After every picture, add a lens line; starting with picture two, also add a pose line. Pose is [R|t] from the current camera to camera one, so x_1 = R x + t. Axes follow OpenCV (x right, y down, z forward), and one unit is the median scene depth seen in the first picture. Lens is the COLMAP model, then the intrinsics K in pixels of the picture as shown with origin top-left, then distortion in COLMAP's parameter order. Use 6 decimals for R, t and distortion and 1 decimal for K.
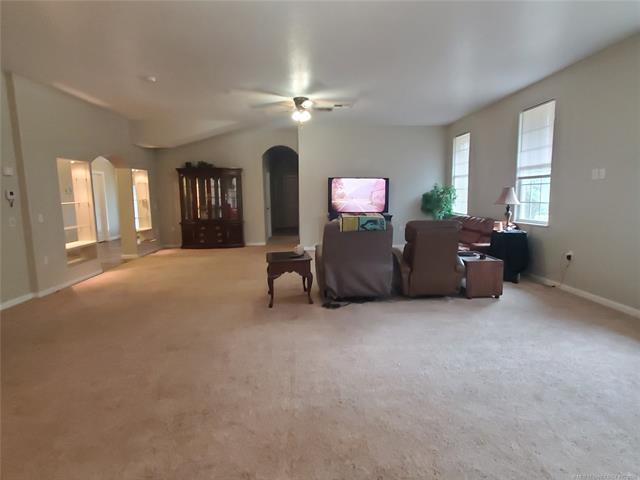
lens RADIAL K [[358.5, 0, 324.5], [0, 358.5, 240.5], [0, 0, 1]] dist [0.006964, 0.001478]
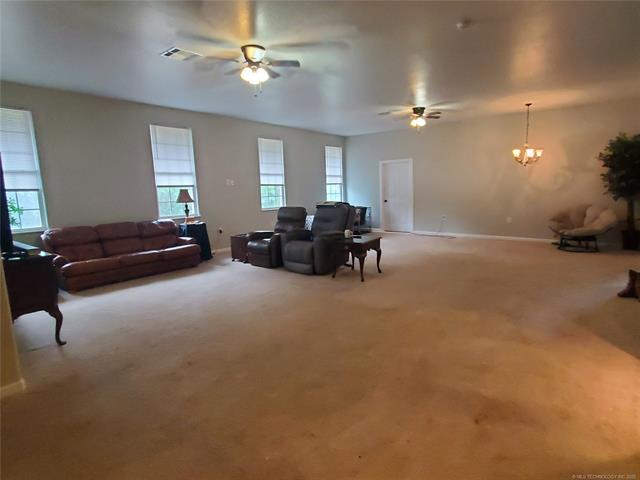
lens RADIAL K [[358.5, 0, 321.6], [0, 358.5, 240.3], [0, 0, 1]] dist [0.006964, 0.001478]
pose [[-0.742425, -0.055701, 0.667610, -0.444787], [0.128486, 0.966199, 0.223498, -0.129024], [-0.657493, 0.251709, -0.710173, 1.077996]]
